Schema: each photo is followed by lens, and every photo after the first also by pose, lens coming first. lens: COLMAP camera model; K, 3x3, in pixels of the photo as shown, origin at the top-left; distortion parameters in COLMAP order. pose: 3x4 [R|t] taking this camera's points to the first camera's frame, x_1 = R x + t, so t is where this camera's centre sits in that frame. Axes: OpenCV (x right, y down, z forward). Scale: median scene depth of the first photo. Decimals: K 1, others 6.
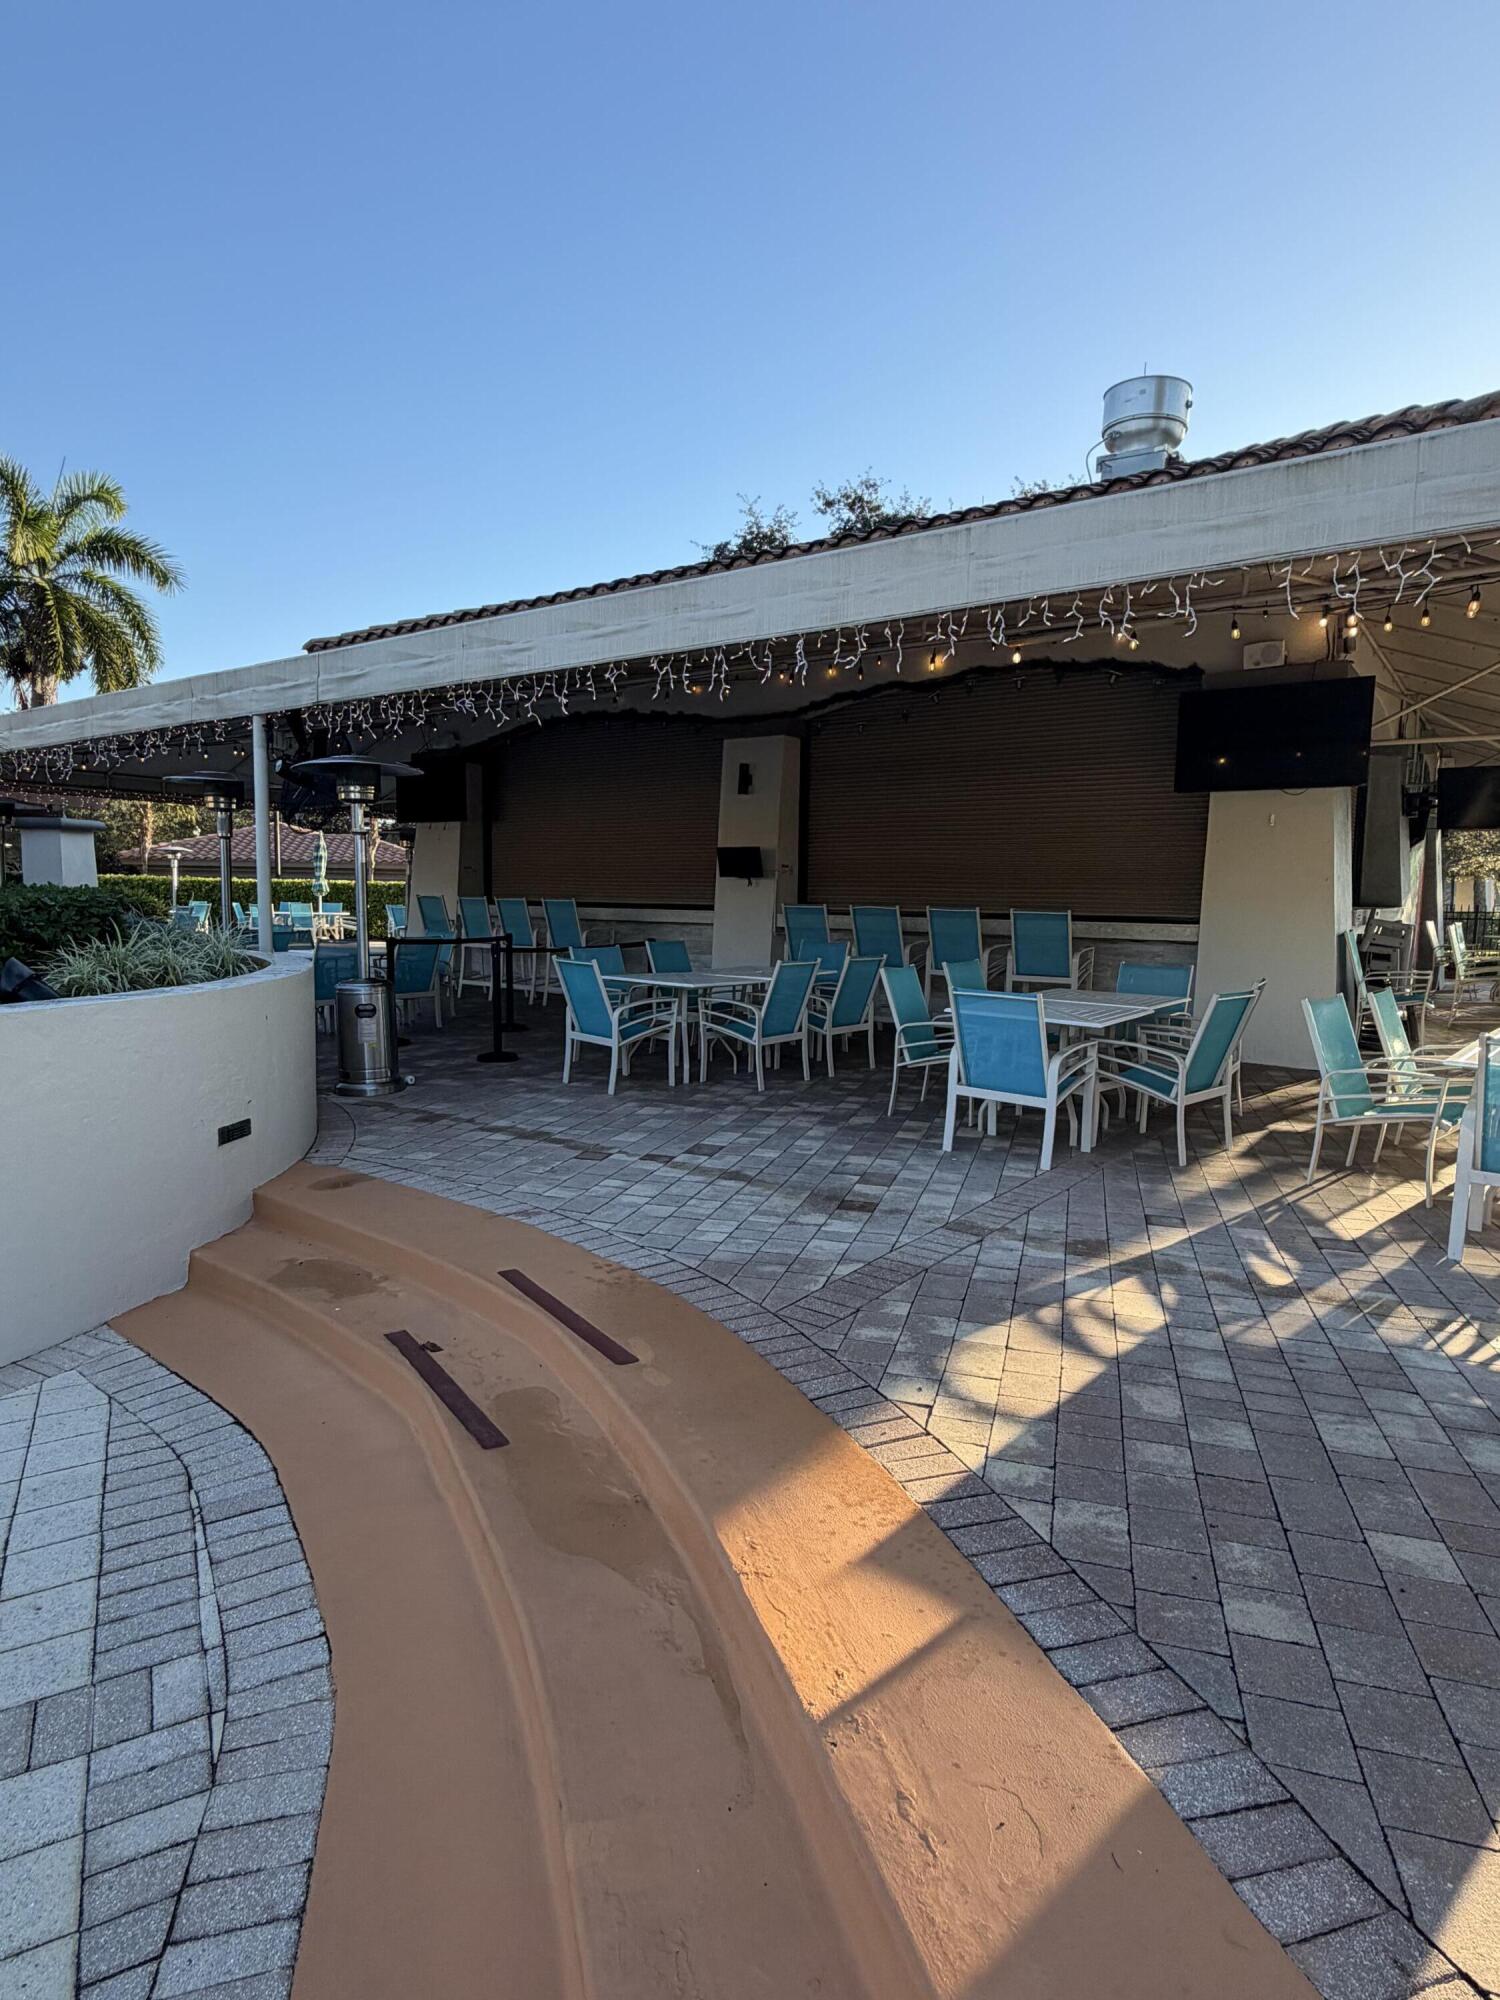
lens RADIAL K [[1106.6, 0, 750.0], [0, 1106.6, 1000.0], [0, 0, 1]] dist [0.004889, 0.000808]
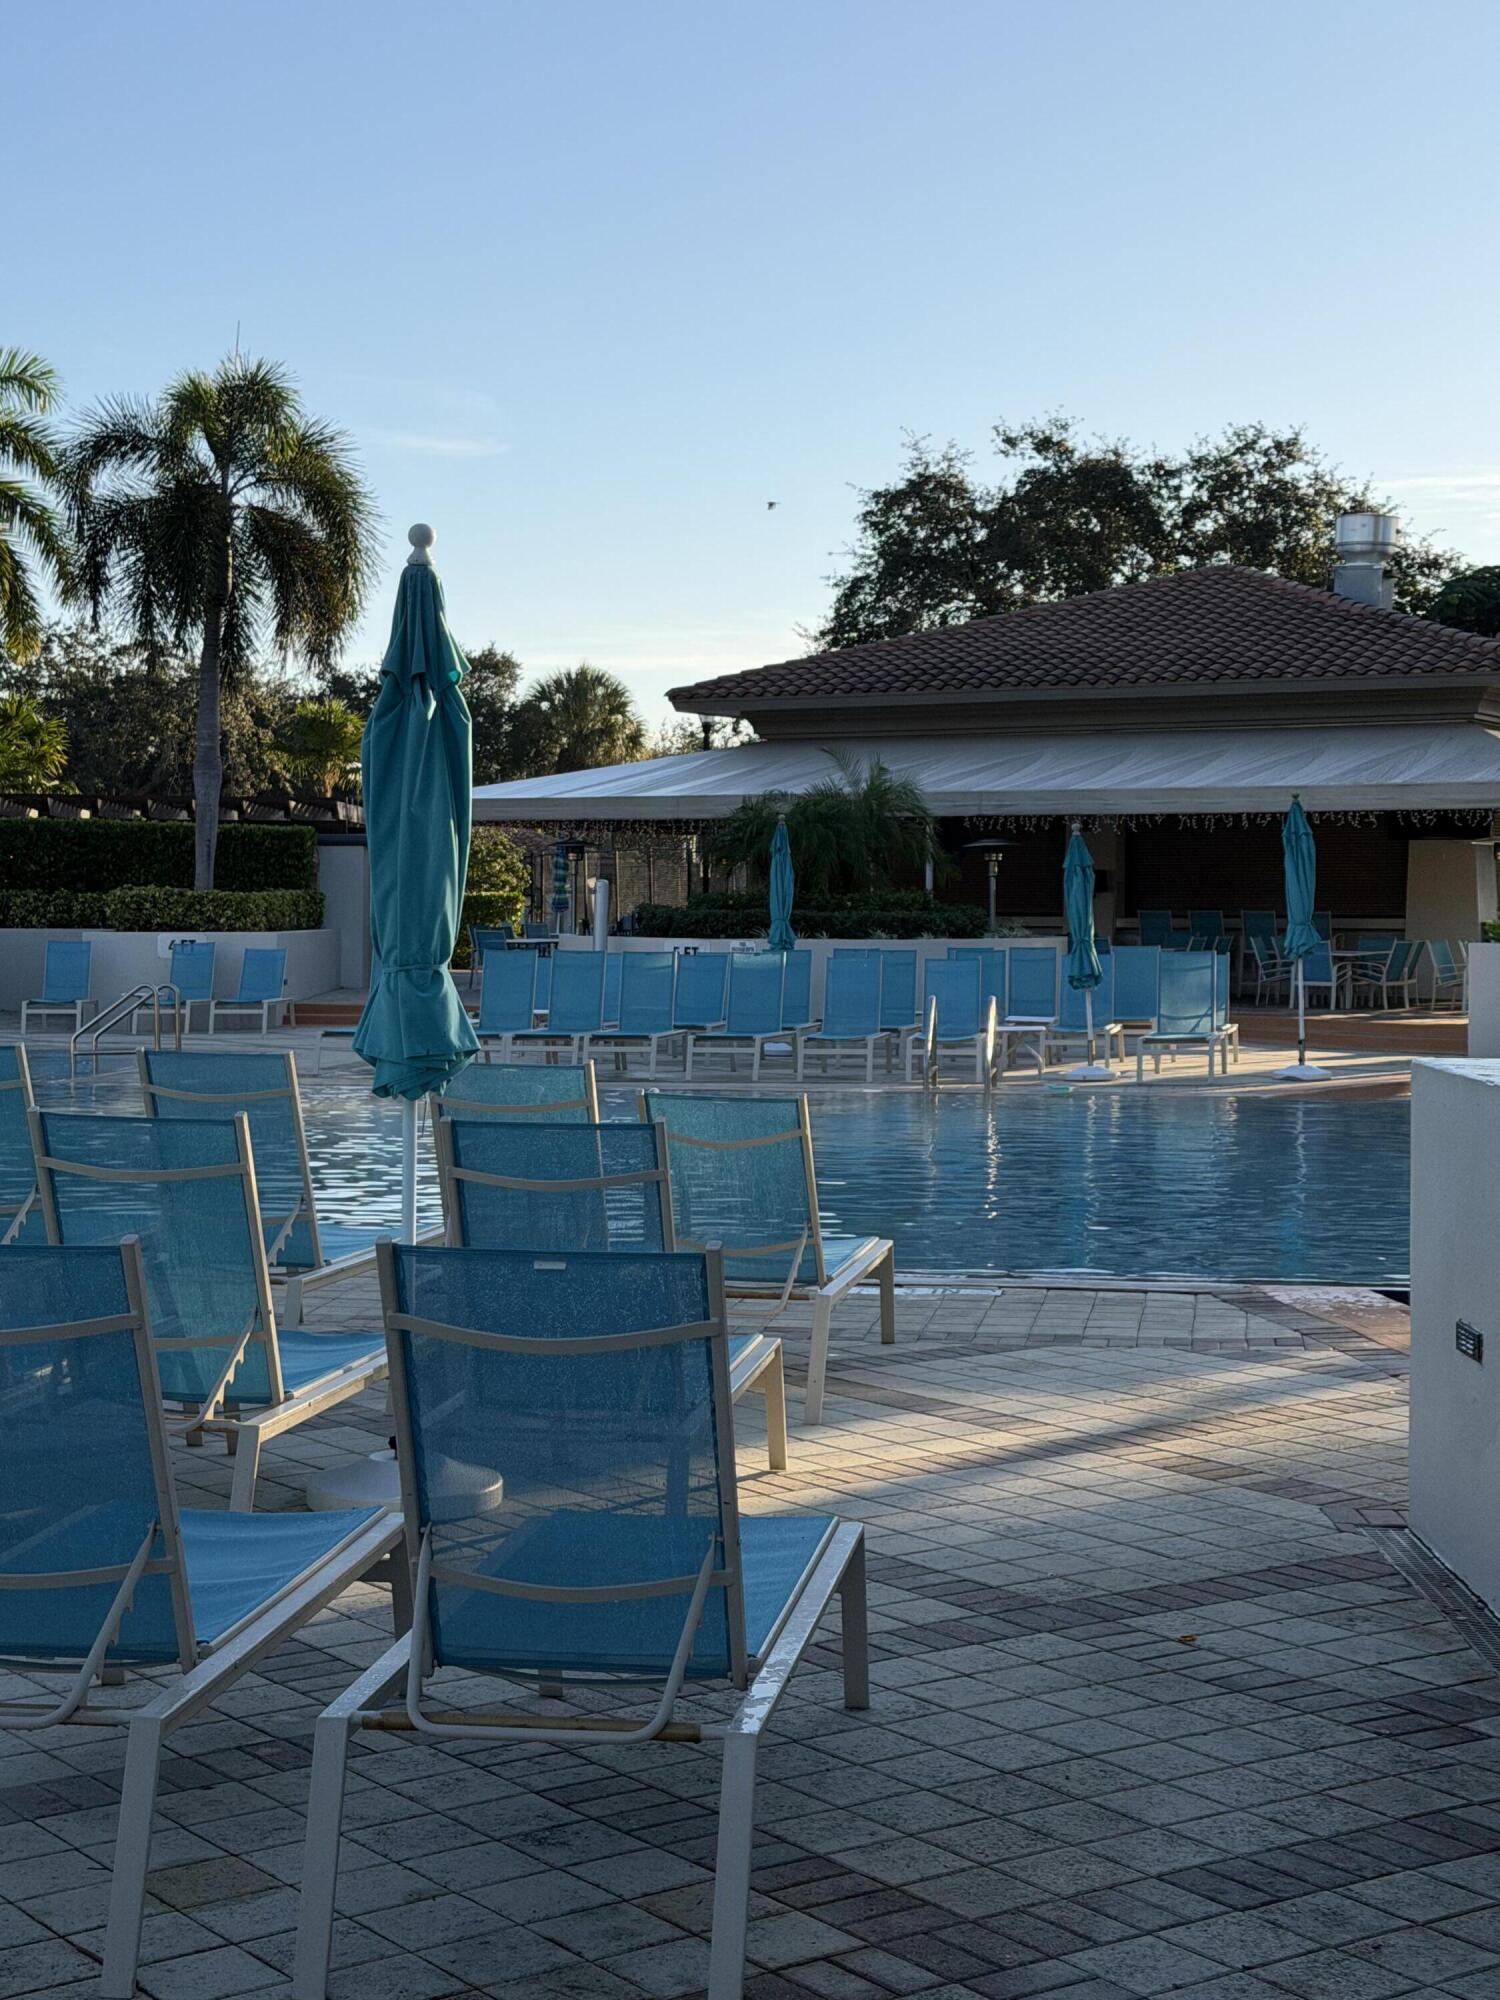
lens RADIAL K [[3087.1, 0, 750.0], [0, 3087.1, 1000.0], [0, 0, 1]] dist [0.156595, 0.009264]
pose [[0.991847, -0.014731, 0.126582, -0.970398], [0.022413, 0.997978, -0.059481, 0.257961], [-0.125450, 0.061834, 0.990171, -2.914385]]
